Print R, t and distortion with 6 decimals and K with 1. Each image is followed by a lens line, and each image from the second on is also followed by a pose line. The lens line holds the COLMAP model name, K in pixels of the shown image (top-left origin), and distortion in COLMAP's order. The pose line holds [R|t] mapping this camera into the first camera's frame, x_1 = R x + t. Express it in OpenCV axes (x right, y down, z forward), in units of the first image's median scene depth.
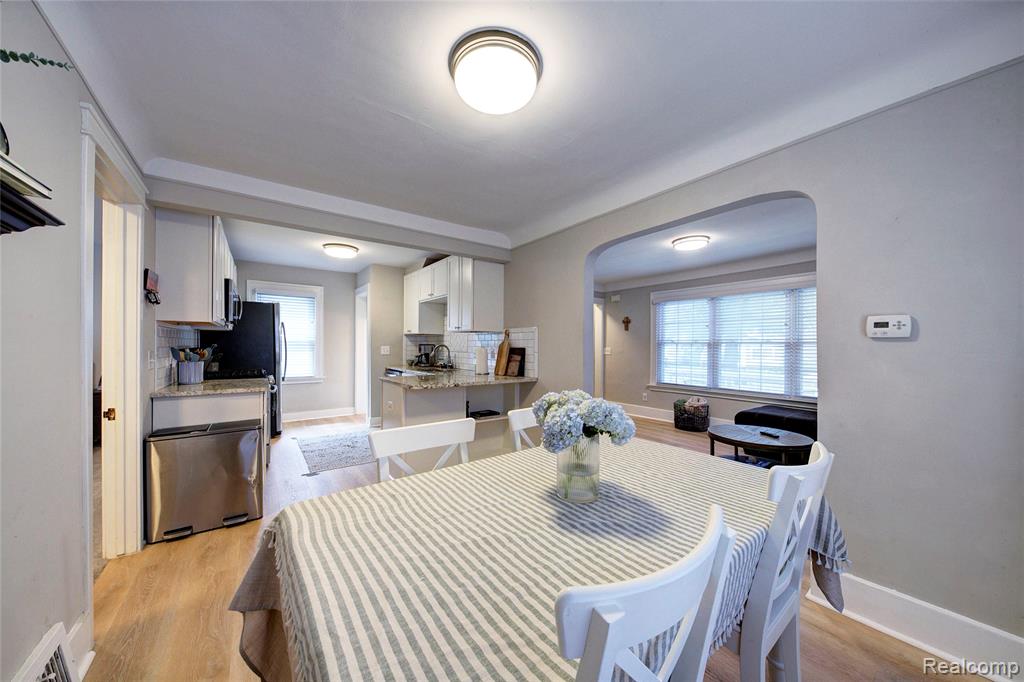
lens RADIAL K [[347.9, 0, 510.8], [0, 347.9, 344.6], [0, 0, 1]] dist [0.010812, -0.008853]
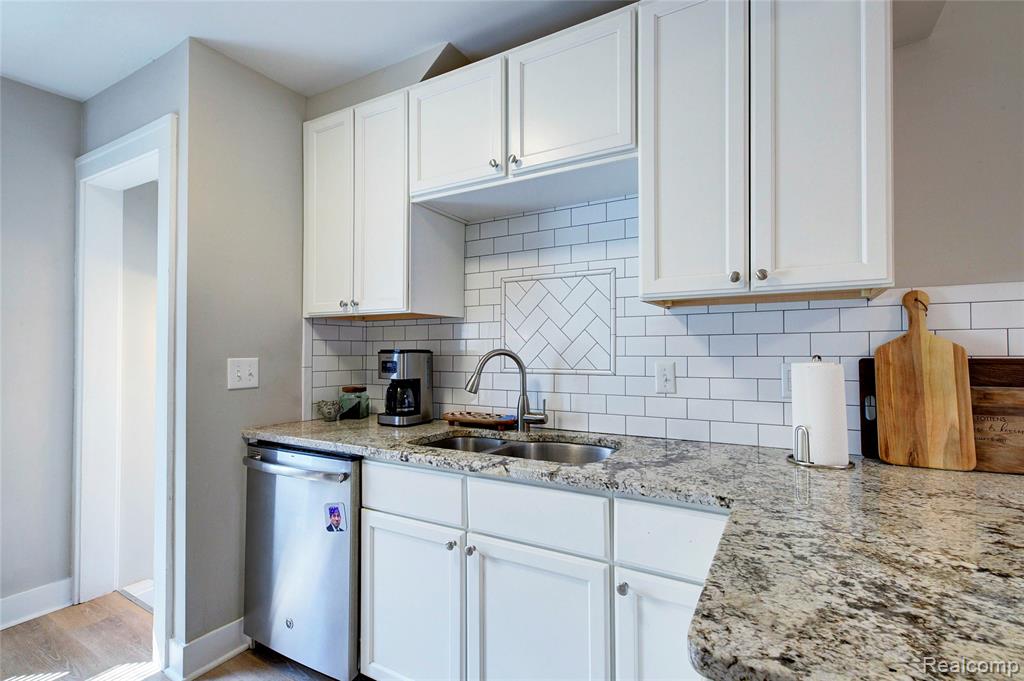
lens RADIAL K [[484.1, 0, 512.0], [0, 484.1, 340.5], [0, 0, 1]] dist [0.004308, 0.000660]
pose [[0.914924, 0.000884, 0.403626, -0.318167], [0.008697, 0.999722, -0.021903, 0.001028], [-0.403533, 0.023550, 0.914662, 0.564876]]
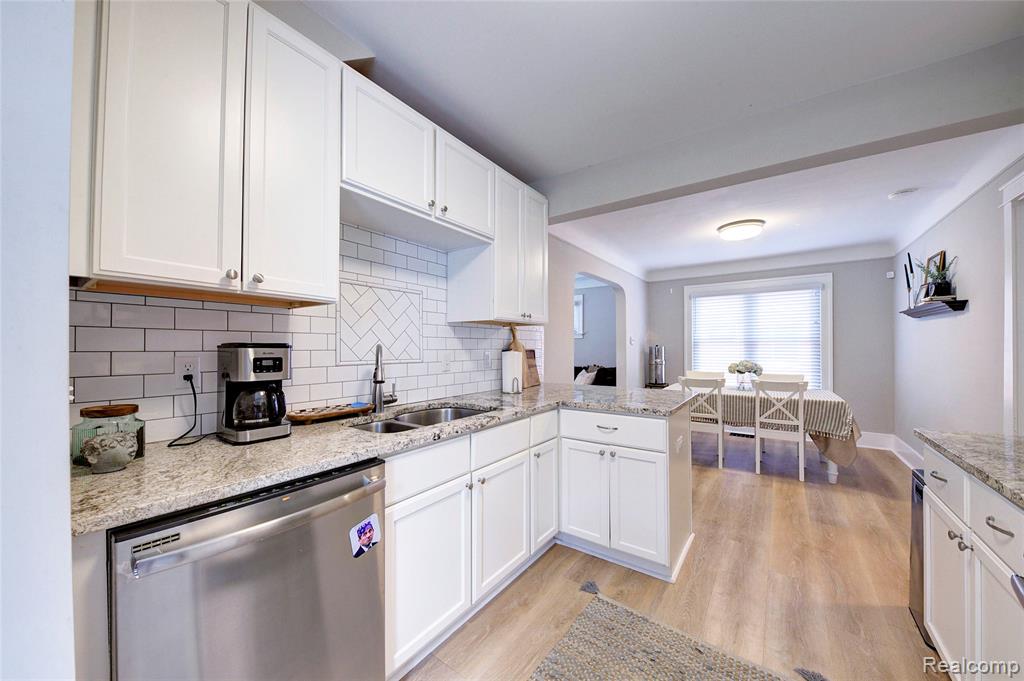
lens RADIAL K [[363.0, 0, 514.3], [0, 363.0, 344.2], [0, 0, 1]] dist [0.001372, -0.000264]
pose [[-0.321964, 0.002501, 0.946749, -0.505517], [-0.000625, 0.999996, -0.002854, 0.000277], [-0.946752, -0.001511, -0.321961, 0.867953]]
